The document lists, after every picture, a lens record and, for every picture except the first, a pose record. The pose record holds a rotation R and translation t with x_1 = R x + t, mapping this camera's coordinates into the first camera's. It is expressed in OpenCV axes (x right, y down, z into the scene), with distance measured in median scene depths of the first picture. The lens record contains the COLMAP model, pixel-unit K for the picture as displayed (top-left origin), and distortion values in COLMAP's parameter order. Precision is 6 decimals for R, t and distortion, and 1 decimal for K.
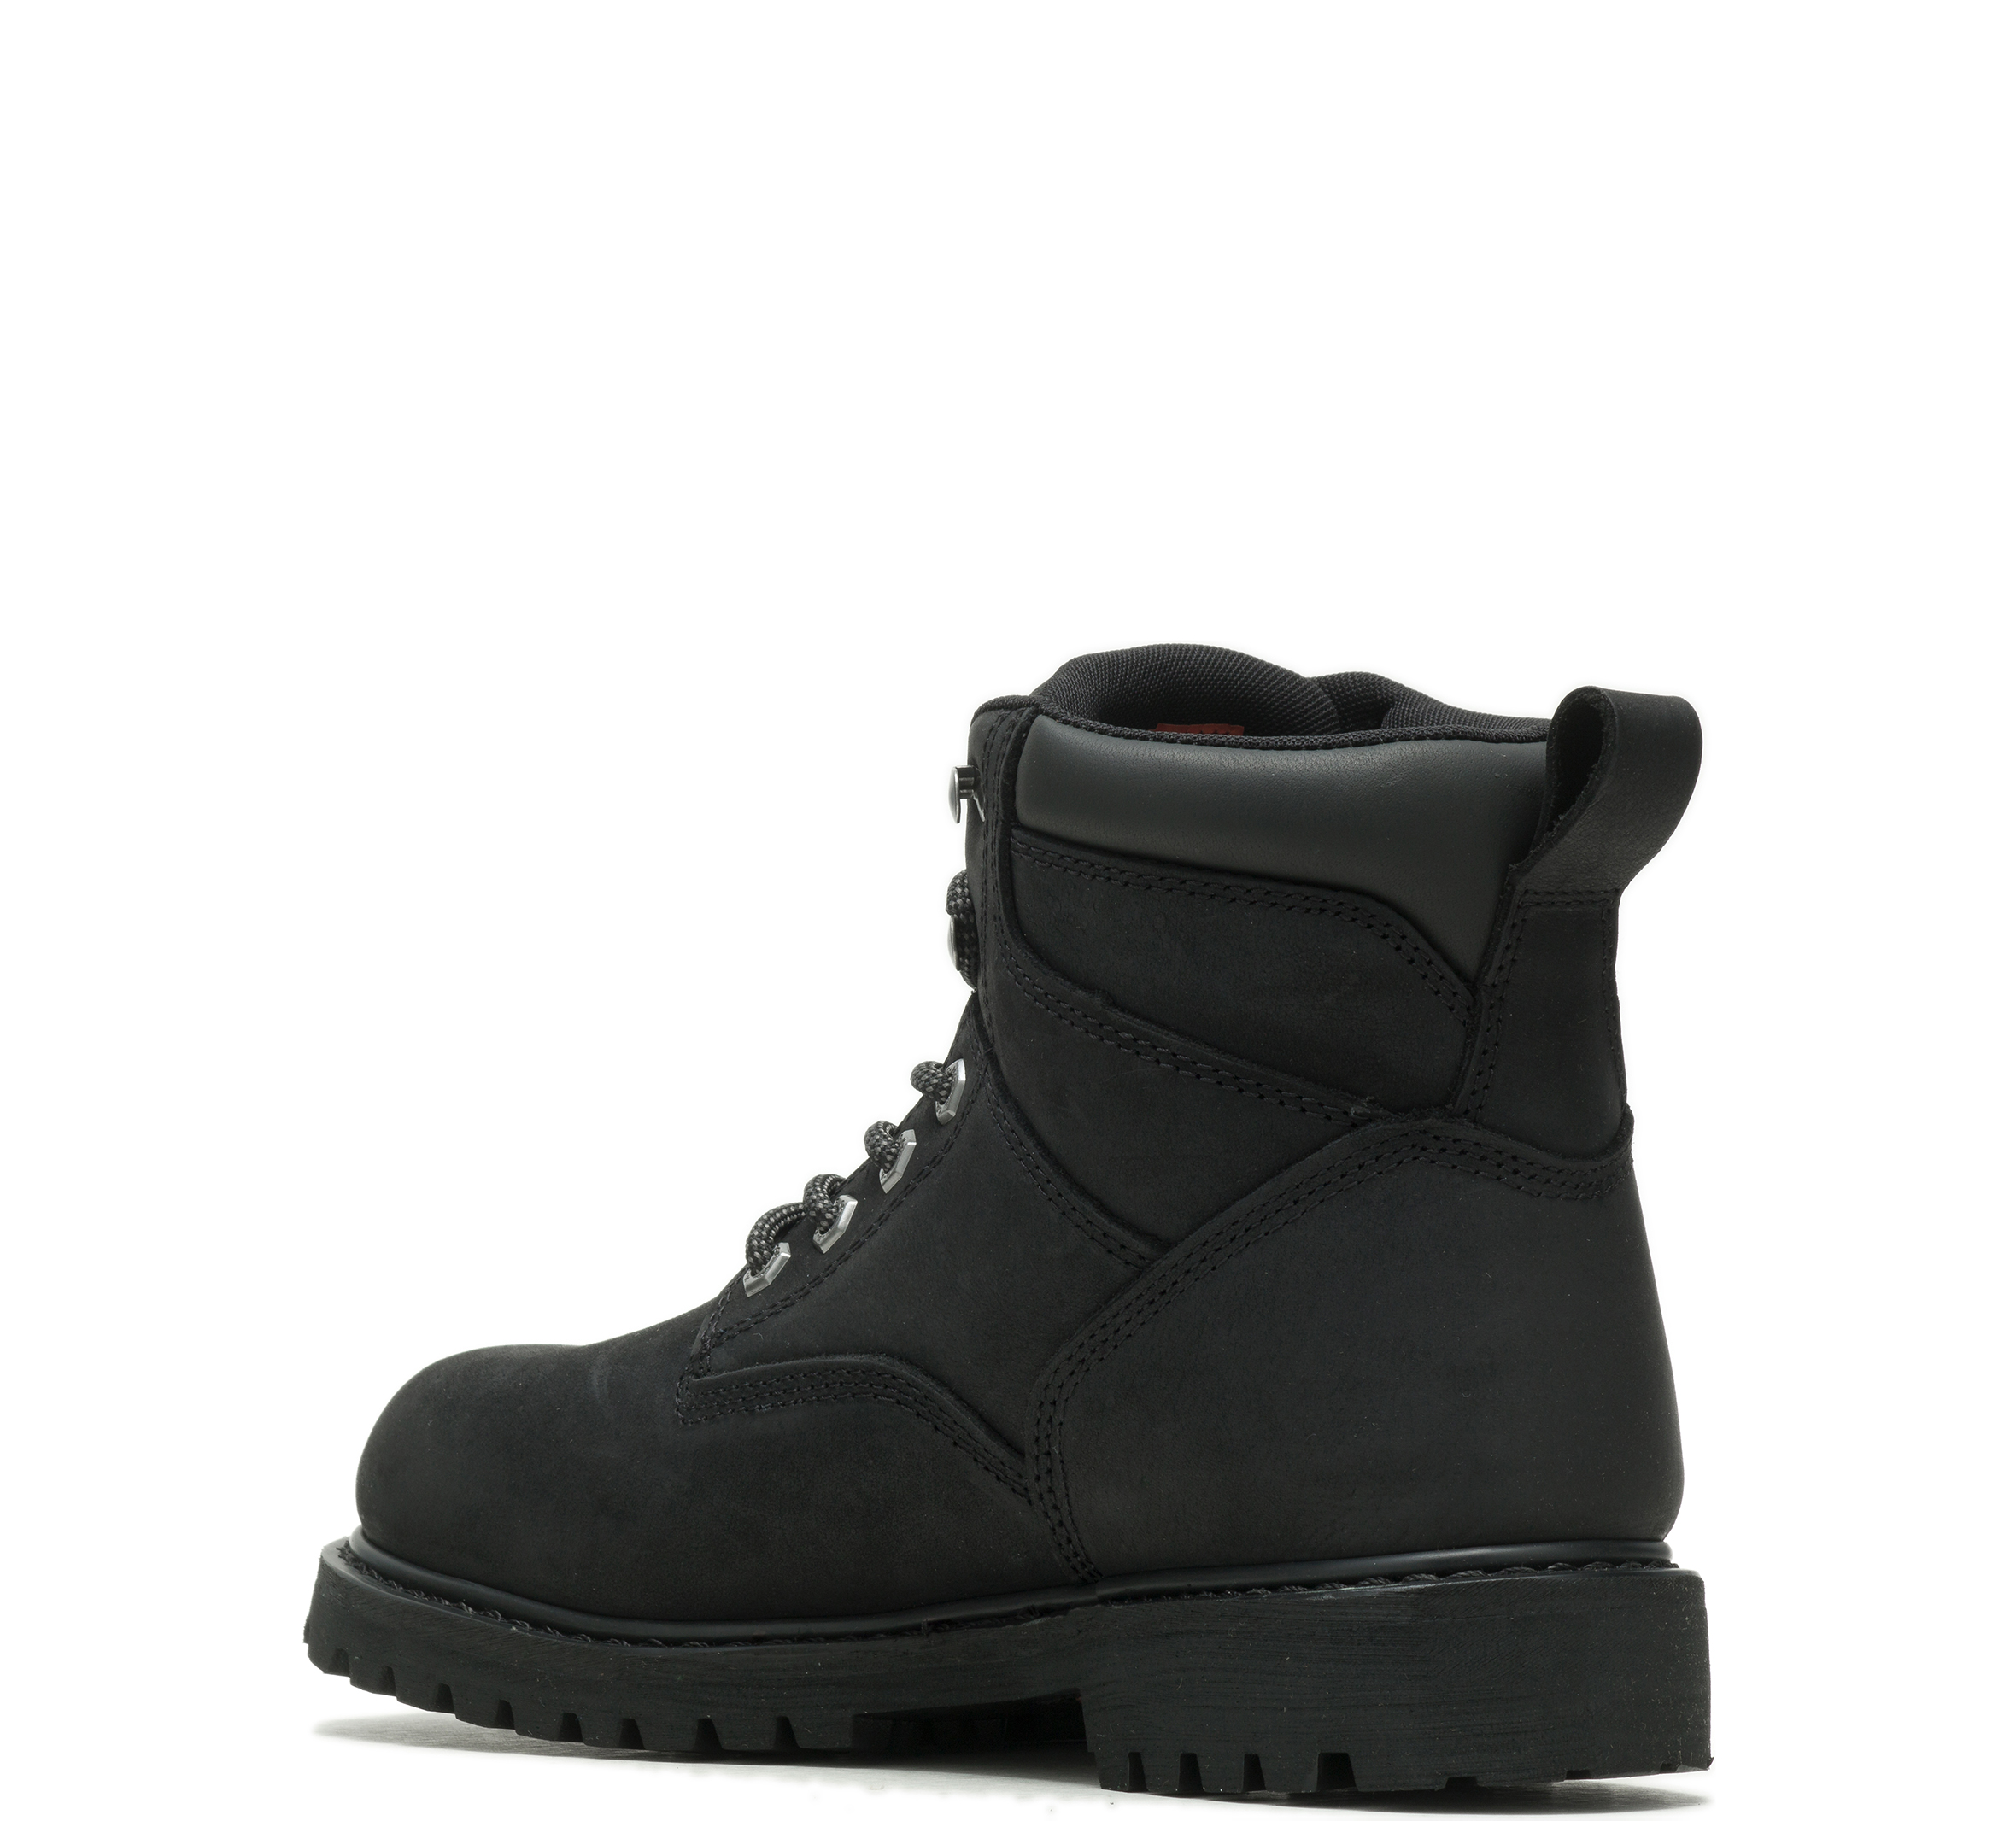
lens RADIAL K [[11628.2, 0, 1008.0], [0, 11628.2, 910.5], [0, 0, 1]] dist [0.120065, -5.410157]
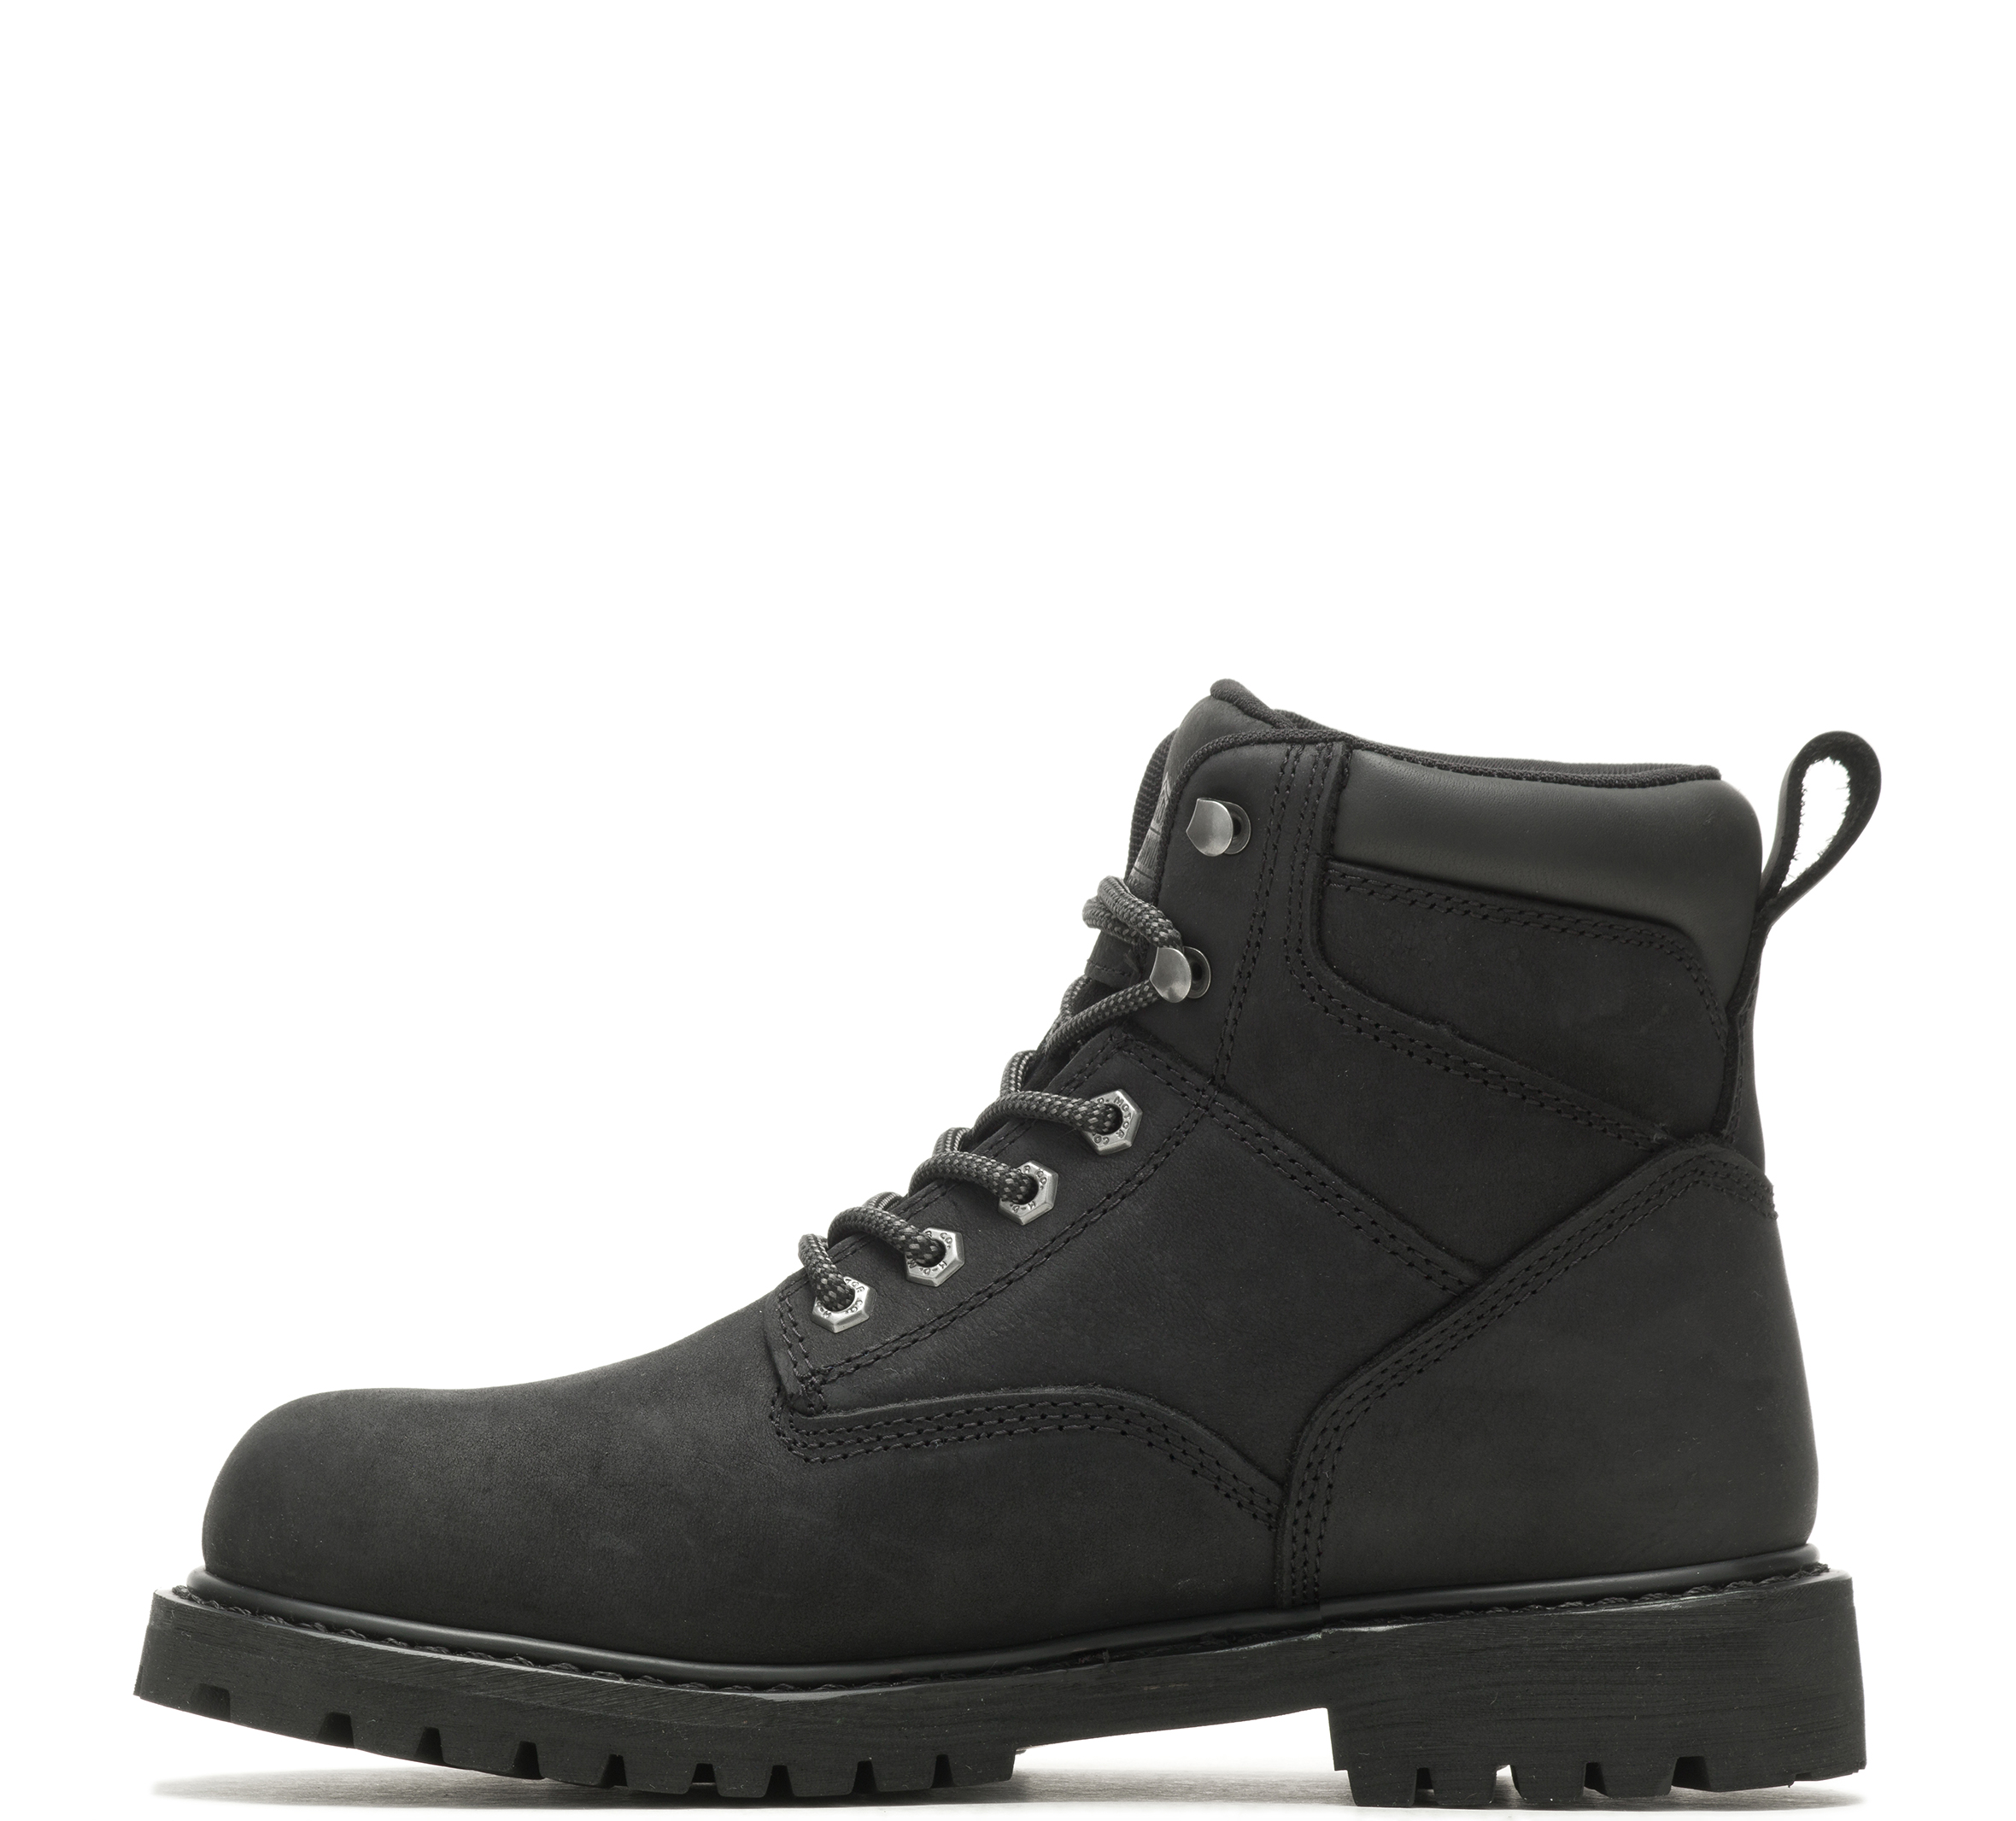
lens RADIAL K [[11628.2, 0, 1008.0], [0, 11628.2, 910.5], [0, 0, 1]] dist [0.120065, -5.410157]
pose [[0.705873, 0.005471, 0.708318, -0.739652], [-0.005364, 0.999983, -0.002379, -0.000214], [-0.708318, -0.002120, 0.705890, 0.307126]]
